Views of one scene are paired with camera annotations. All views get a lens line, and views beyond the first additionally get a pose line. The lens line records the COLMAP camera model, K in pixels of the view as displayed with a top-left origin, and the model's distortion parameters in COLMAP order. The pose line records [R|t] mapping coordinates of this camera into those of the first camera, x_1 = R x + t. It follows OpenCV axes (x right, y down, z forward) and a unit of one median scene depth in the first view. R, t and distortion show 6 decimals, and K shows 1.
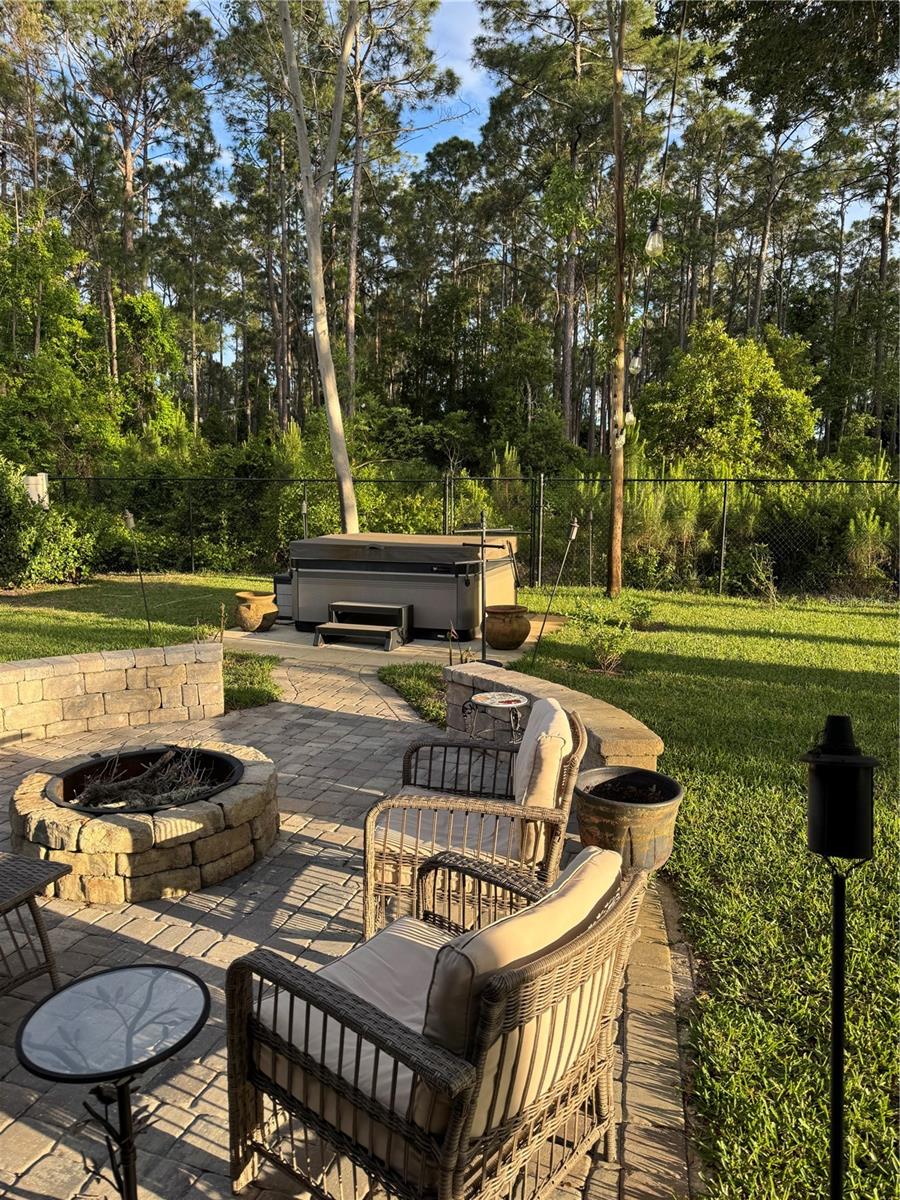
lens RADIAL K [[837.2, 0, 451.3], [0, 837.2, 600.2], [0, 0, 1]] dist [0.001076, -0.000077]
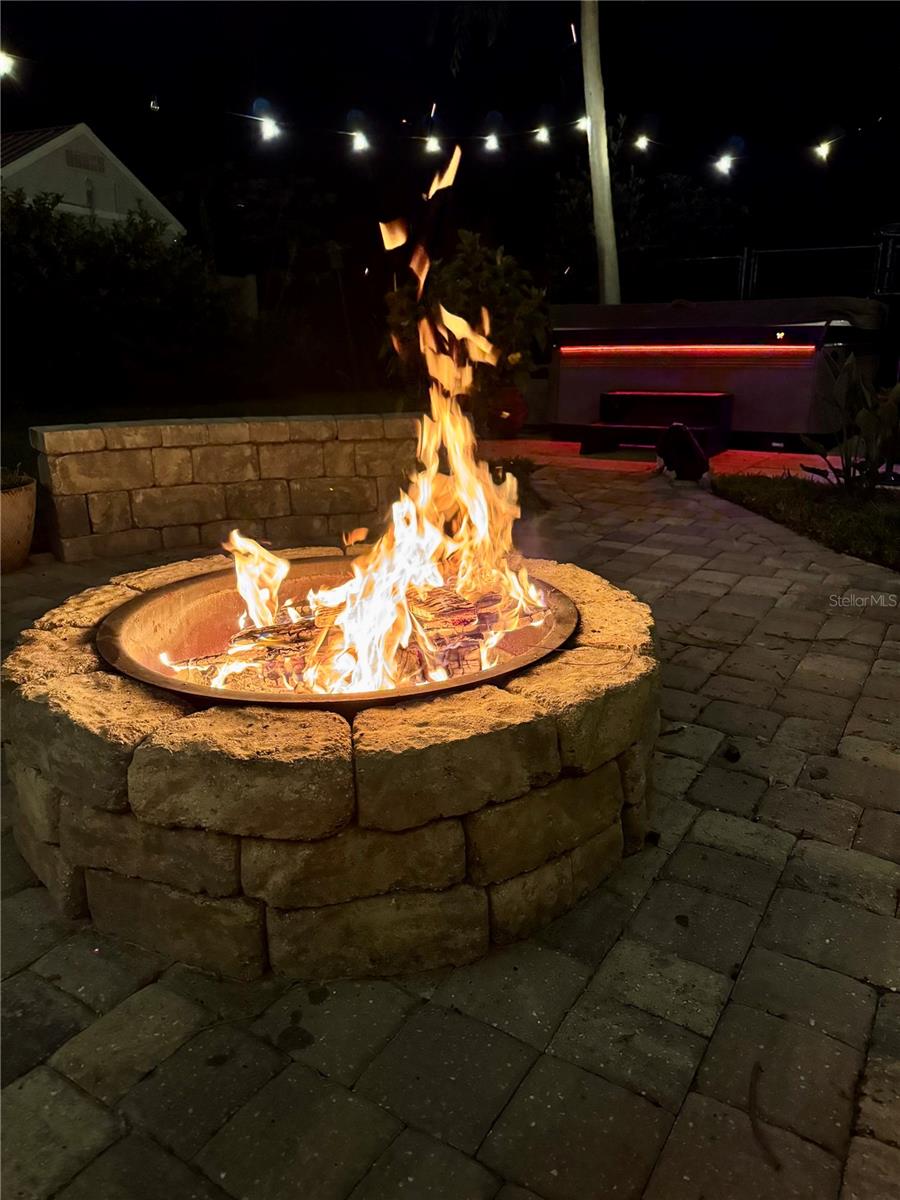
lens RADIAL K [[837.2, 0, 449.4], [0, 837.2, 599.9], [0, 0, 1]] dist [0.001076, -0.000077]
pose [[0.969337, 0.068107, -0.236110, -0.154317], [-0.029603, 0.986192, 0.162938, 0.097533], [0.243947, -0.150952, 0.957968, 0.440207]]
